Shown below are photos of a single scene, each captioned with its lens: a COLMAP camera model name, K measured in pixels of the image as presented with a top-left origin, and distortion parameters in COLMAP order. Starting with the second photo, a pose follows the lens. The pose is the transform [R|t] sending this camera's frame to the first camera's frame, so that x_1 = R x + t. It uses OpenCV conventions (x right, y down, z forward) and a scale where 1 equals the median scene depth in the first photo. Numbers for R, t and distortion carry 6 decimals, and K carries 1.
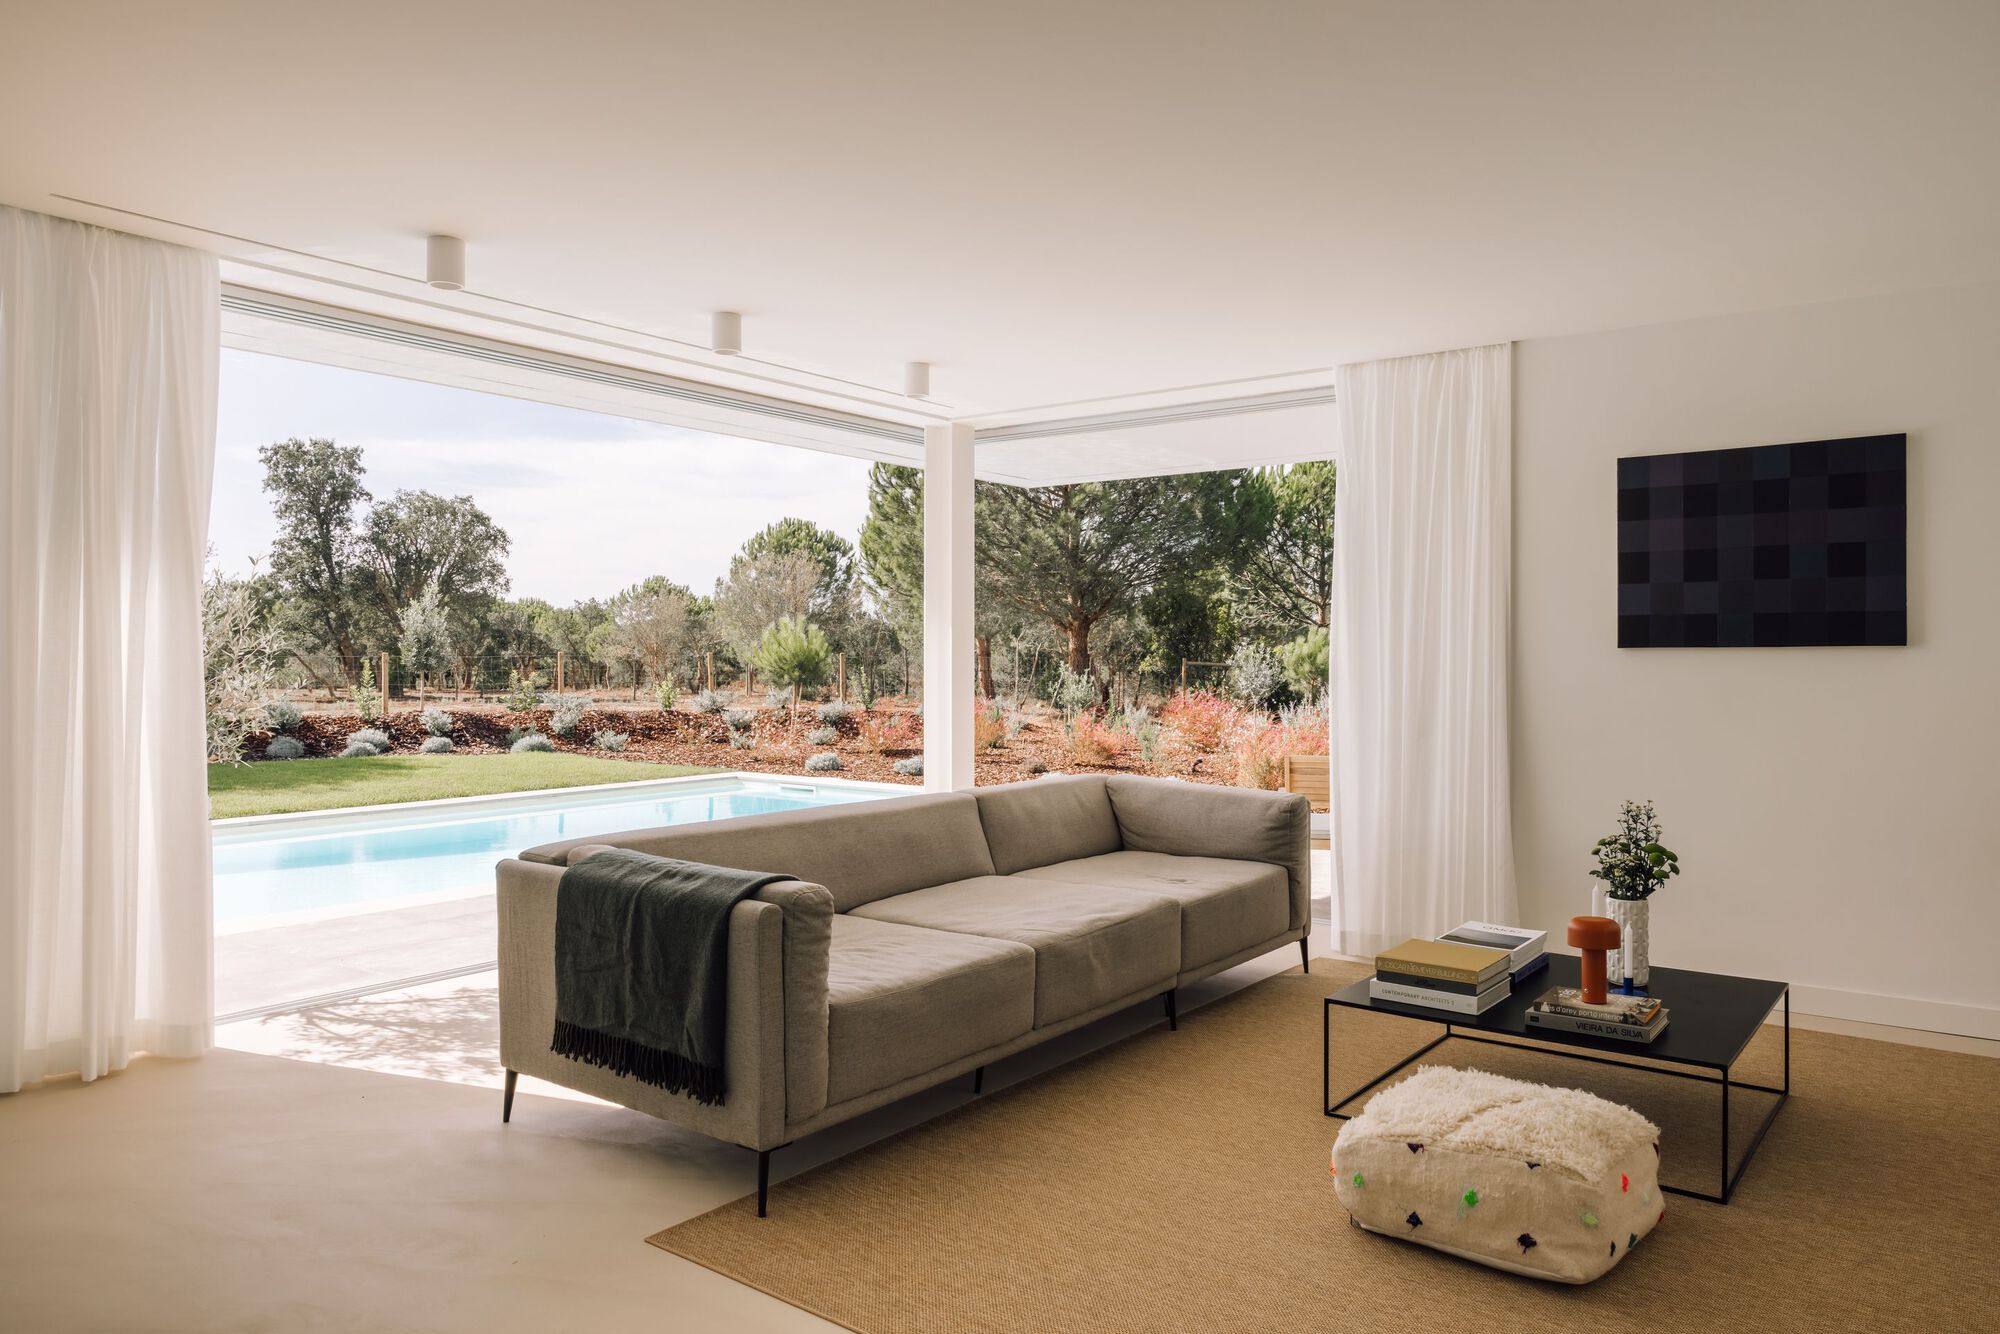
lens RADIAL K [[1328.4, 0, 1000.0], [0, 1328.4, 667.0], [0, 0, 1]] dist [0.007994, -0.001352]
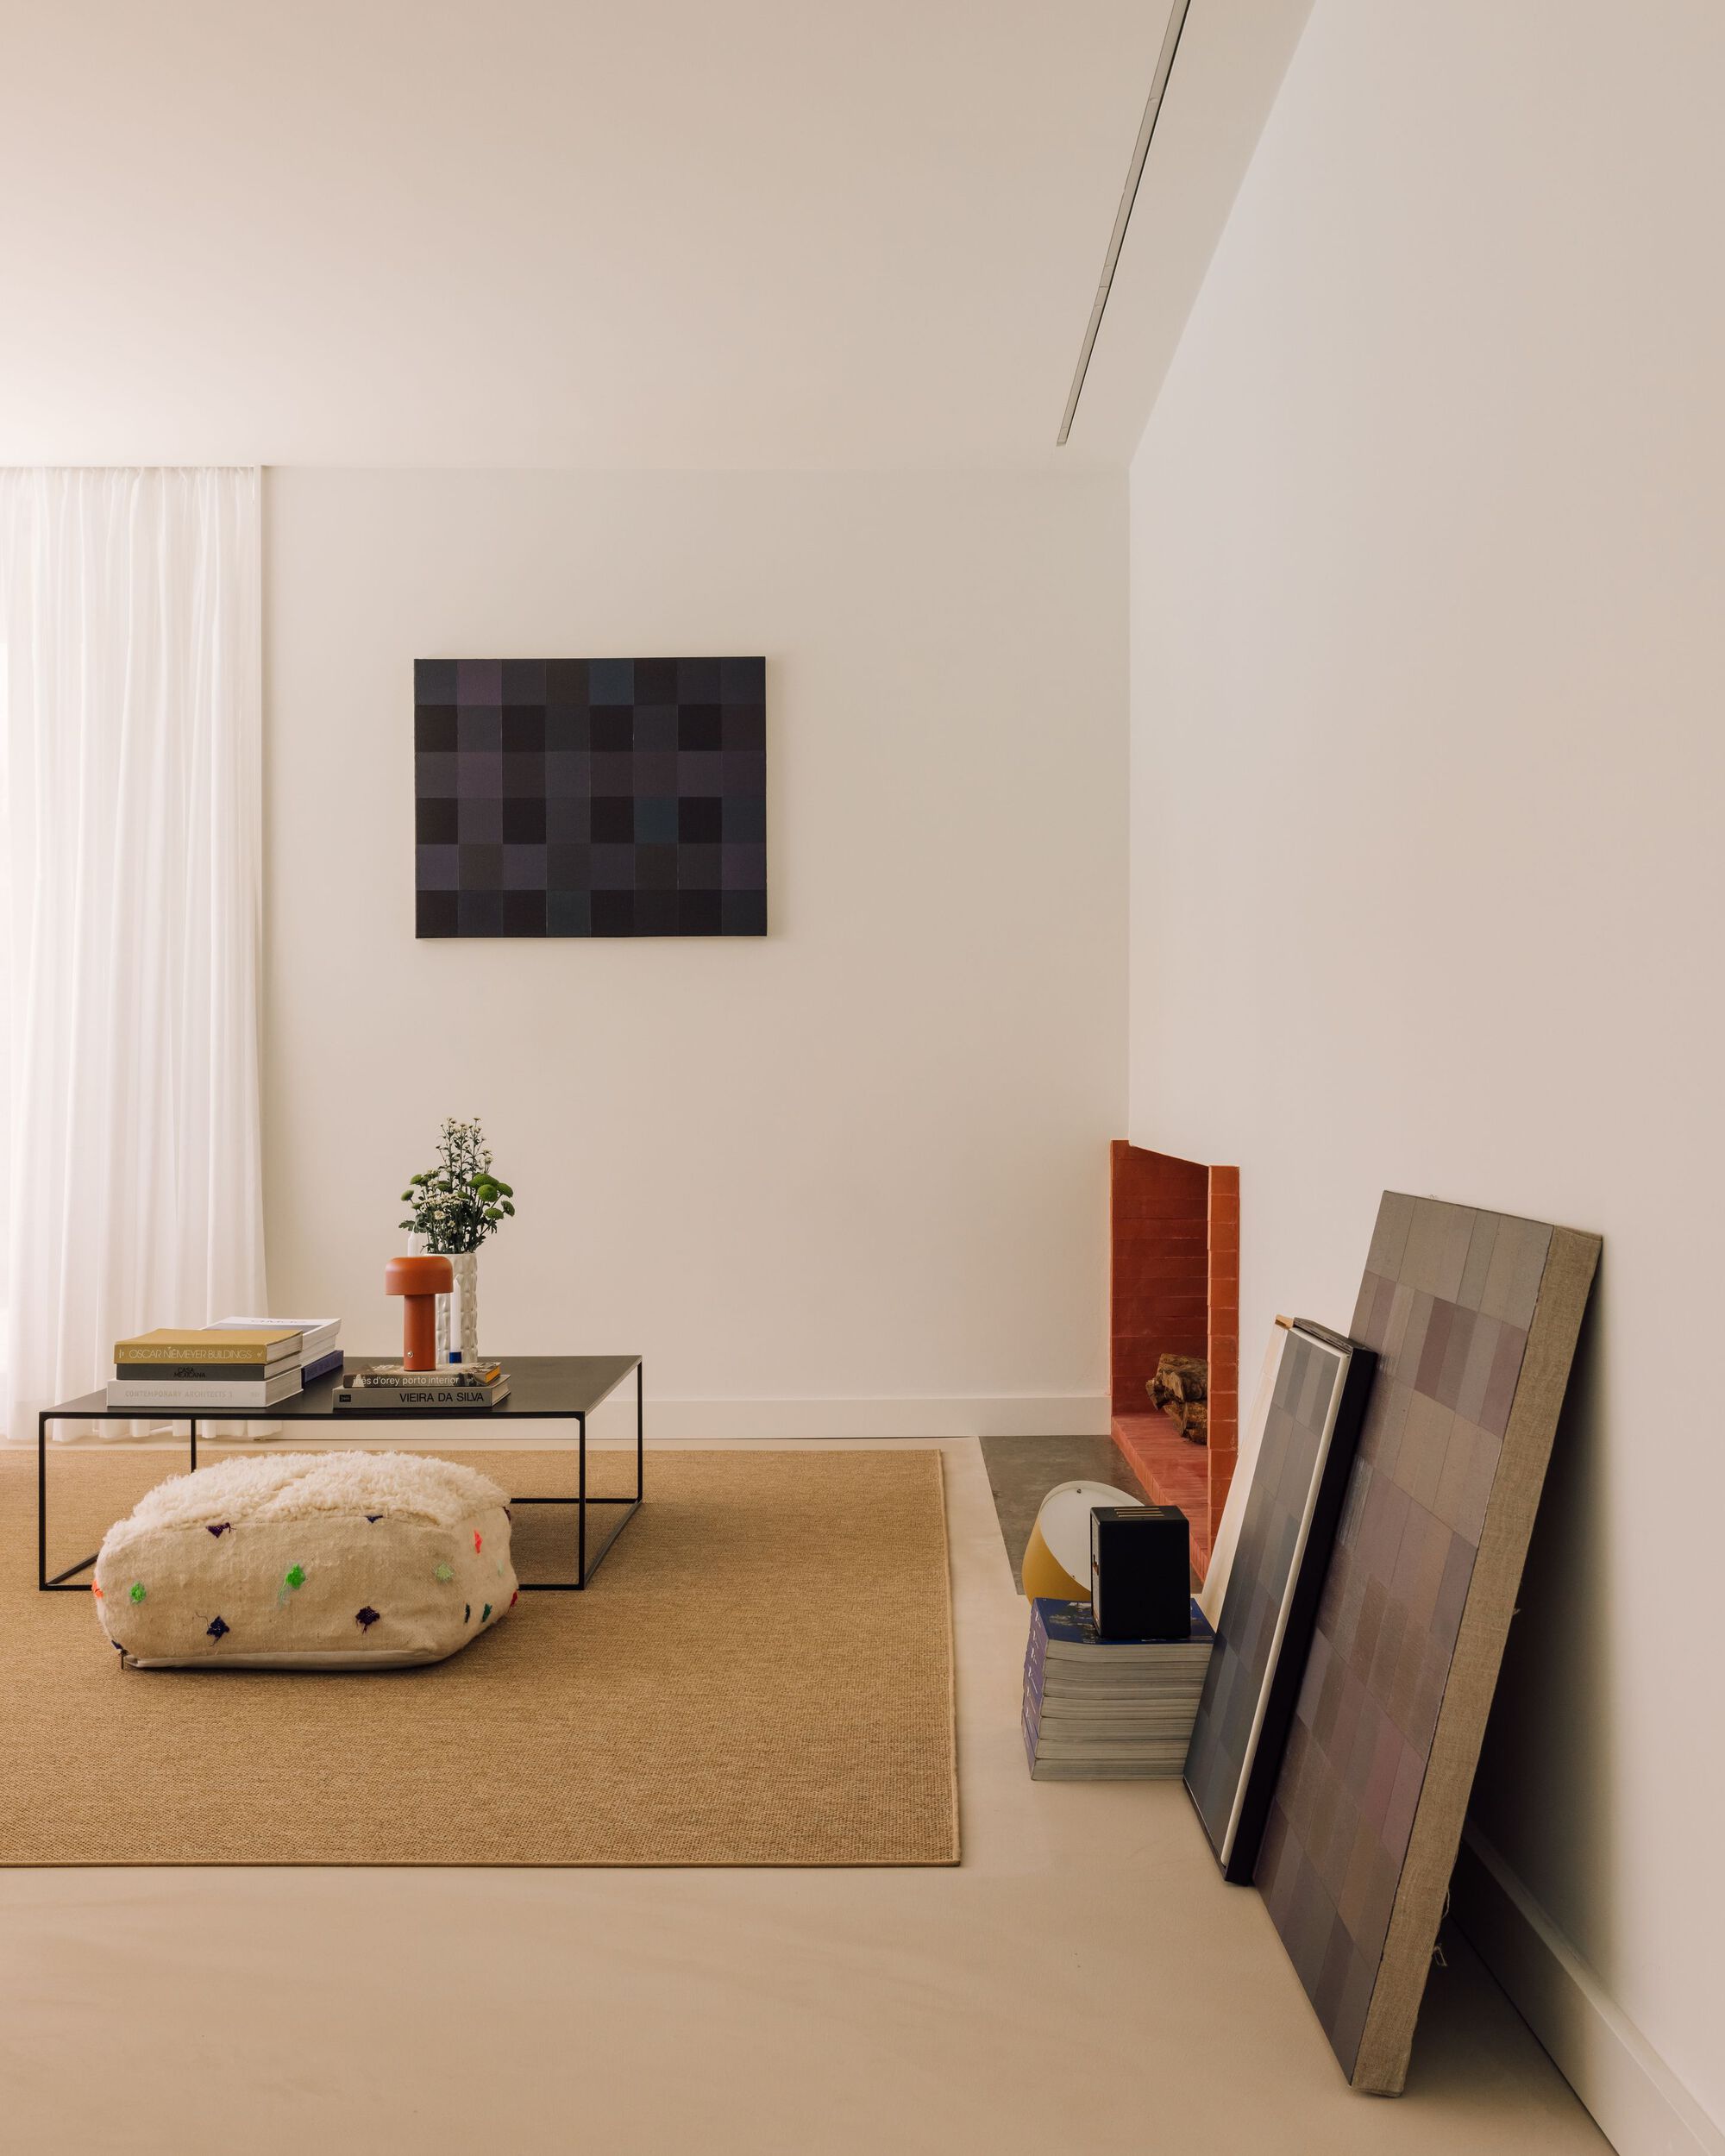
lens RADIAL K [[2502.8, 0, 862.5], [0, 2502.8, 1078.0], [0, 0, 1]] dist [-0.002381, -0.026838]
pose [[0.801970, 0.000109, 0.597364, -0.163183], [0.003928, 0.999977, -0.005456, 0.091941], [-0.597352, 0.006722, 0.801951, -0.224541]]
